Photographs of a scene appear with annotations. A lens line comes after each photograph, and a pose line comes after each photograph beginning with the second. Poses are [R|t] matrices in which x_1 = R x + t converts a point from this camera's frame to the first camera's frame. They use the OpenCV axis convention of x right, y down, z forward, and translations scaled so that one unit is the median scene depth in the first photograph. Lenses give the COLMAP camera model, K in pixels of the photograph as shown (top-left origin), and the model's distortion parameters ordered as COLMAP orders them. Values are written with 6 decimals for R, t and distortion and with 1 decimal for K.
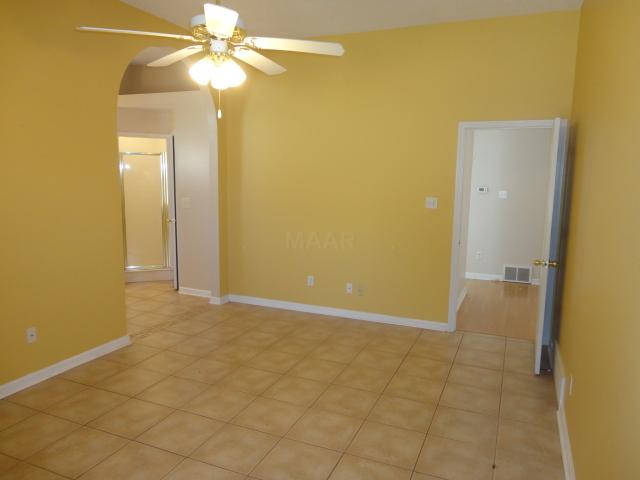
lens RADIAL K [[467.5, 0, 320.0], [0, 467.5, 240.0], [0, 0, 1]] dist [-0.004274, 0.000142]
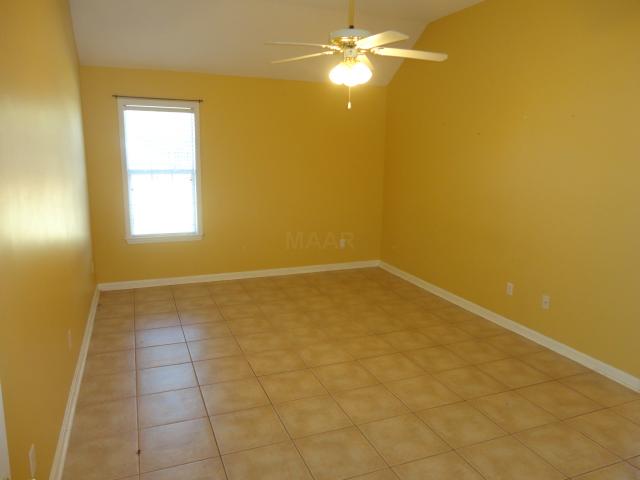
lens RADIAL K [[467.5, 0, 320.0], [0, 467.5, 240.0], [0, 0, 1]] dist [-0.004274, 0.000142]
pose [[-0.701843, 0.111942, -0.703481, 0.577413], [-0.131169, 0.950377, 0.282094, -0.197168], [0.700151, 0.290261, -0.652332, 1.380197]]
